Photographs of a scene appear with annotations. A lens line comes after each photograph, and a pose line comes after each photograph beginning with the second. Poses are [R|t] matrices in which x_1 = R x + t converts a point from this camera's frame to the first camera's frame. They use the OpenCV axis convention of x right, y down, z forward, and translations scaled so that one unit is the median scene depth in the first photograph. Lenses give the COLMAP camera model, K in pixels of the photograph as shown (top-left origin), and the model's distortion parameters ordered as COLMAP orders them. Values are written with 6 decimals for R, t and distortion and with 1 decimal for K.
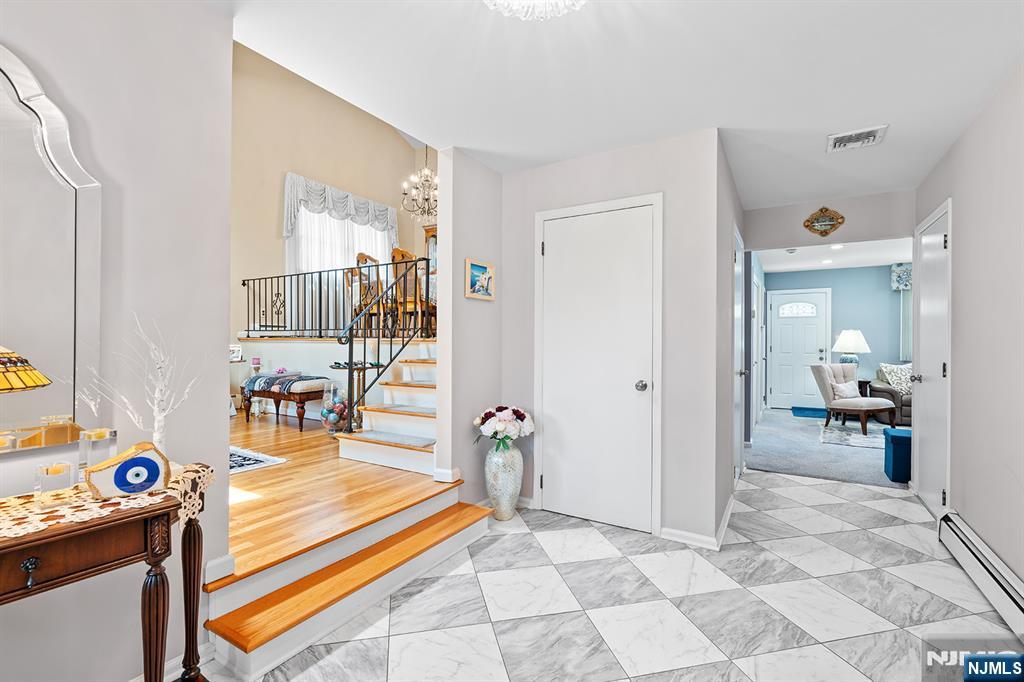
lens RADIAL K [[460.0, 0, 510.3], [0, 460.0, 331.3], [0, 0, 1]] dist [-0.001035, 0.000221]
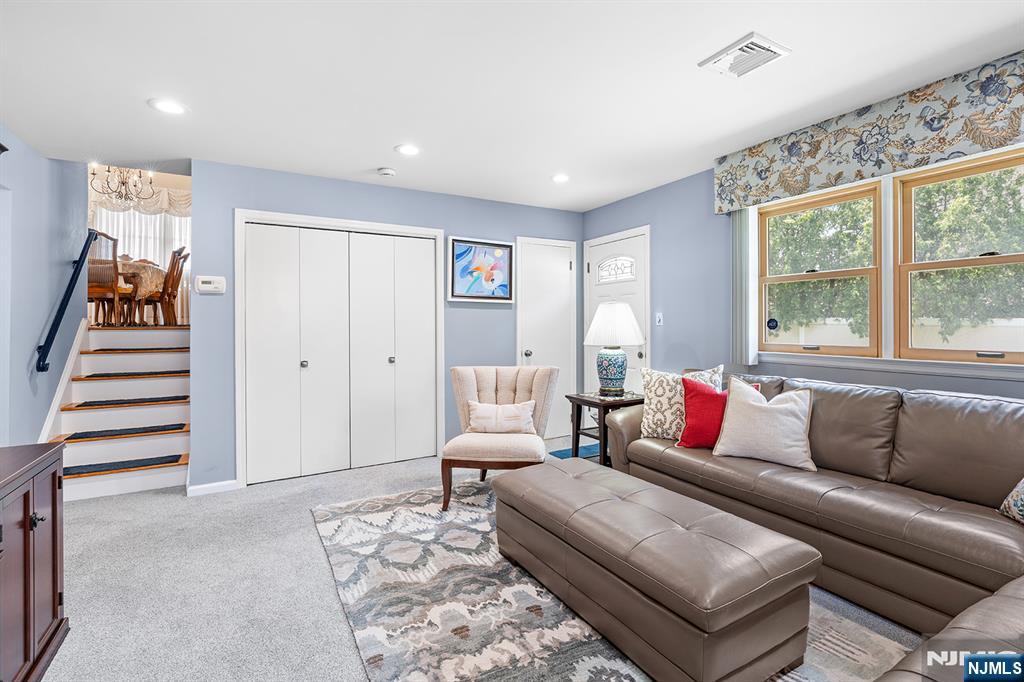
lens RADIAL K [[464.4, 0, 510.4], [0, 464.4, 324.0], [0, 0, 1]] dist [-0.002823, 0.000029]
pose [[0.876444, -0.010243, -0.481396, 0.876316], [0.017452, 0.999793, 0.010500, 0.014618], [0.481188, -0.017604, 0.876441, 0.472498]]
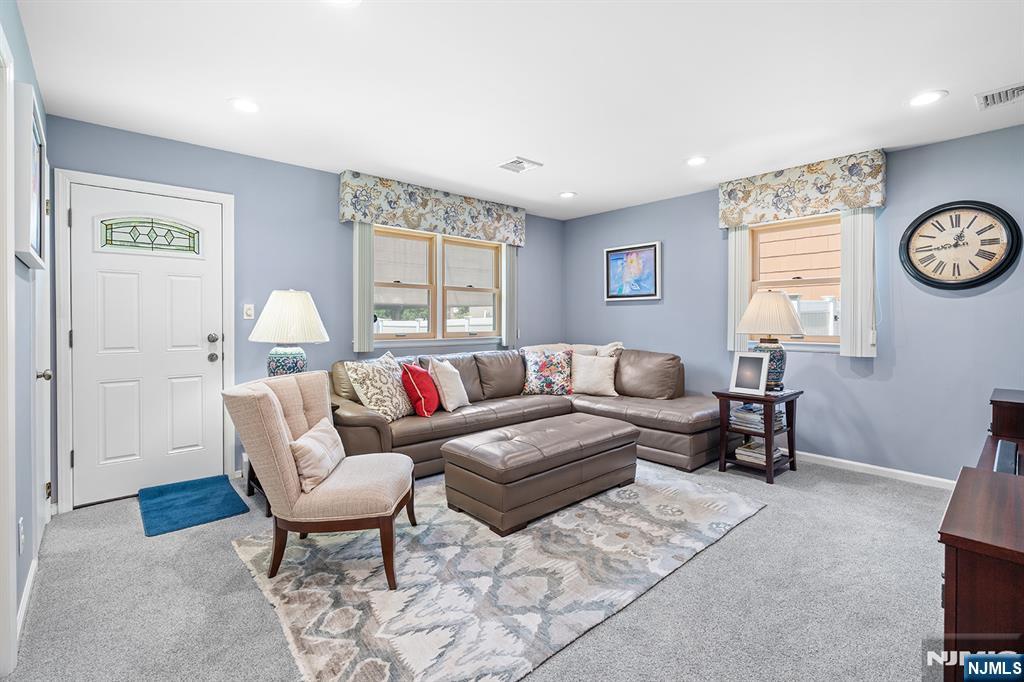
lens RADIAL K [[460.0, 0, 510.3], [0, 460.0, 331.3], [0, 0, 1]] dist [-0.001035, 0.000221]
pose [[0.292083, -0.031369, 0.955879, 0.376368], [-0.020301, 0.999033, 0.038988, 0.014046], [-0.956178, -0.030793, 0.291163, 0.659673]]
